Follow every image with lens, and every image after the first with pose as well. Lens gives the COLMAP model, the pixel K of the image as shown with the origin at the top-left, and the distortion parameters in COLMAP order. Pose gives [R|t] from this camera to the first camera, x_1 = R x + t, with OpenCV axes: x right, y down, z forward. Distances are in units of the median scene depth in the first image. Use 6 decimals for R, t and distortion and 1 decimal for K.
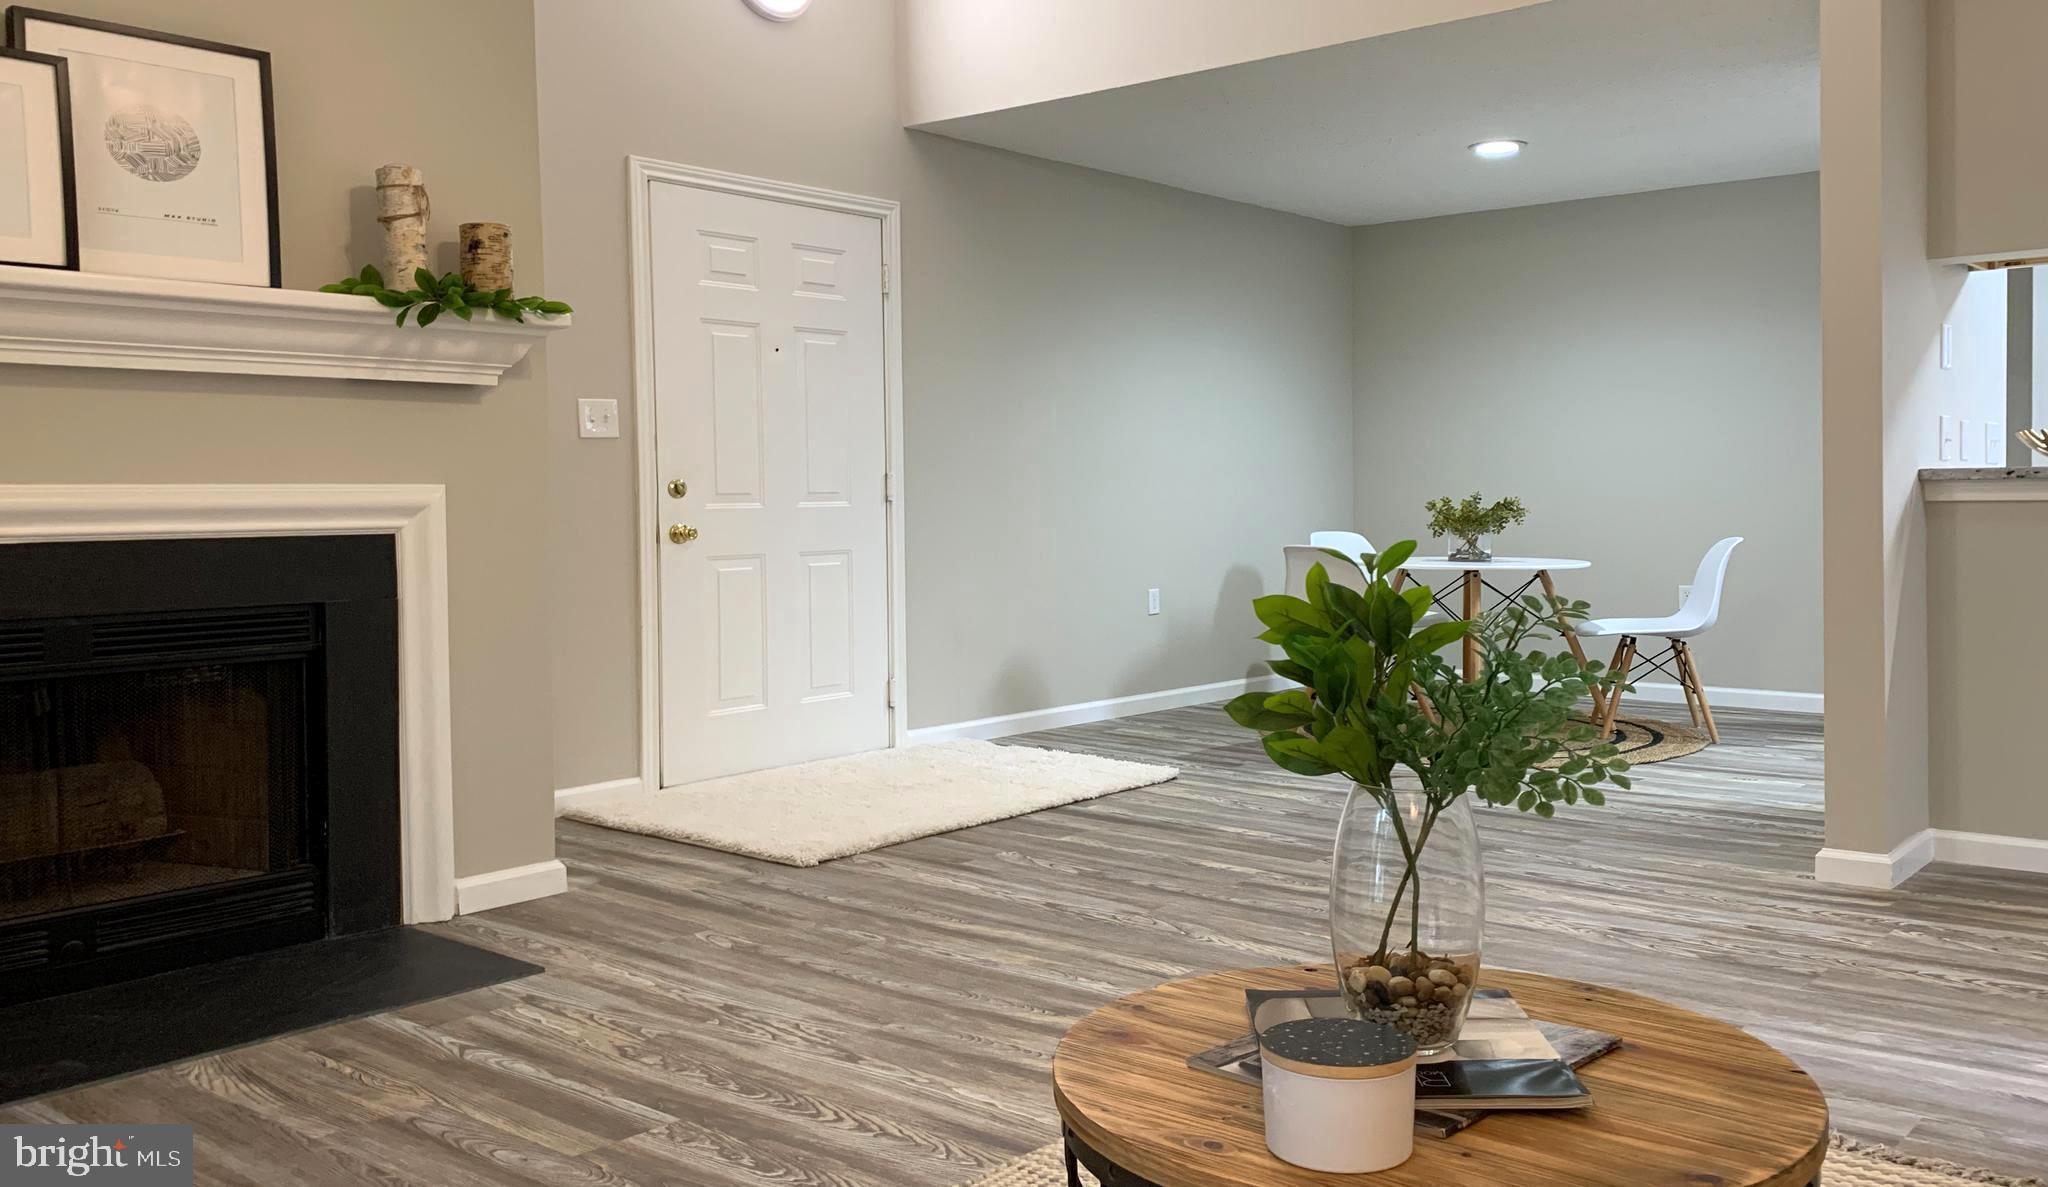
lens RADIAL K [[1803.7, 0, 1020.5], [0, 1803.7, 559.6], [0, 0, 1]] dist [0.003092, -0.005791]
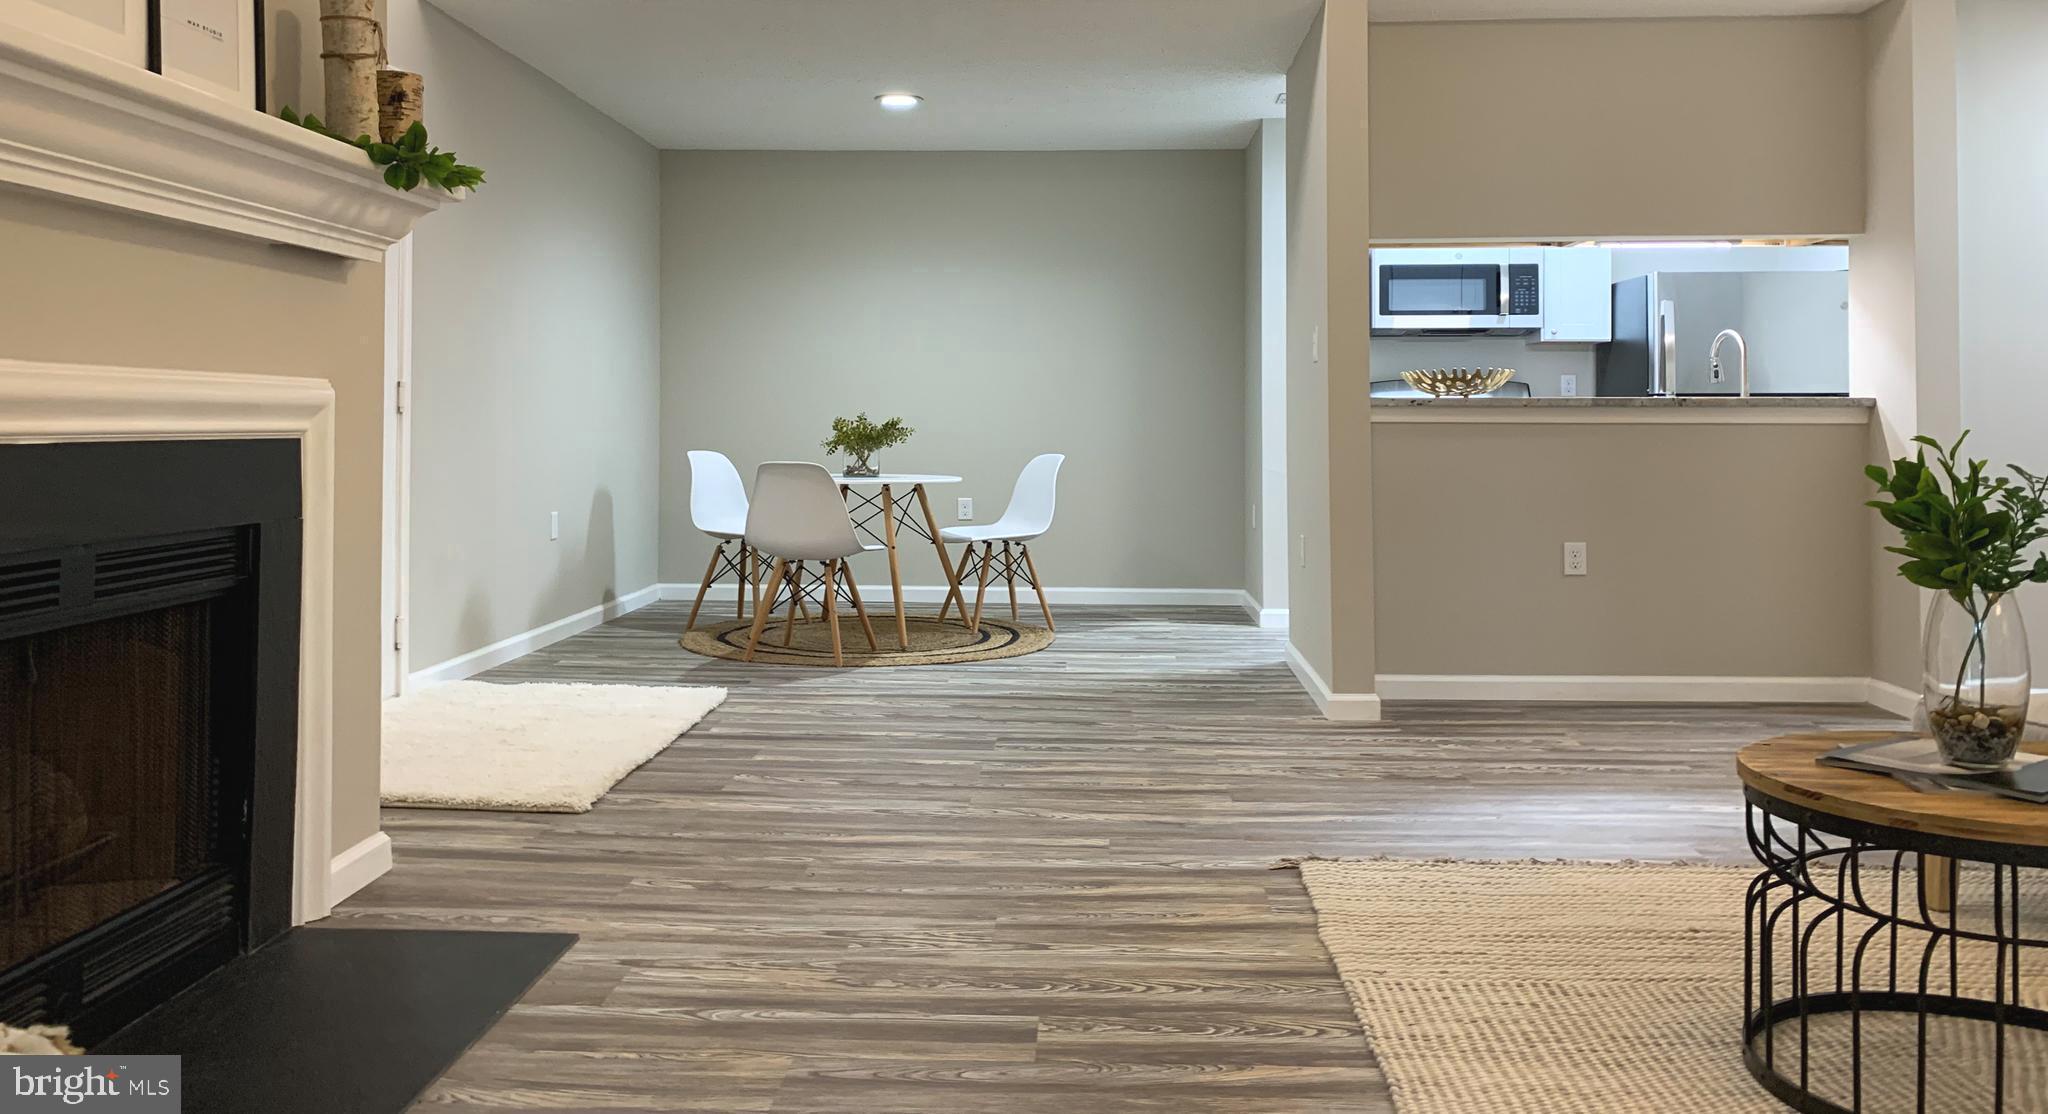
lens RADIAL K [[1849.7, 0, 1091.3], [0, 1849.7, 384.2], [0, 0, 1]] dist [-0.011623, -0.001945]
pose [[0.765677, 0.017587, 0.642985, -0.593229], [0.022453, 0.998286, -0.054043, 0.013794], [-0.642833, 0.055816, 0.763970, 0.133671]]
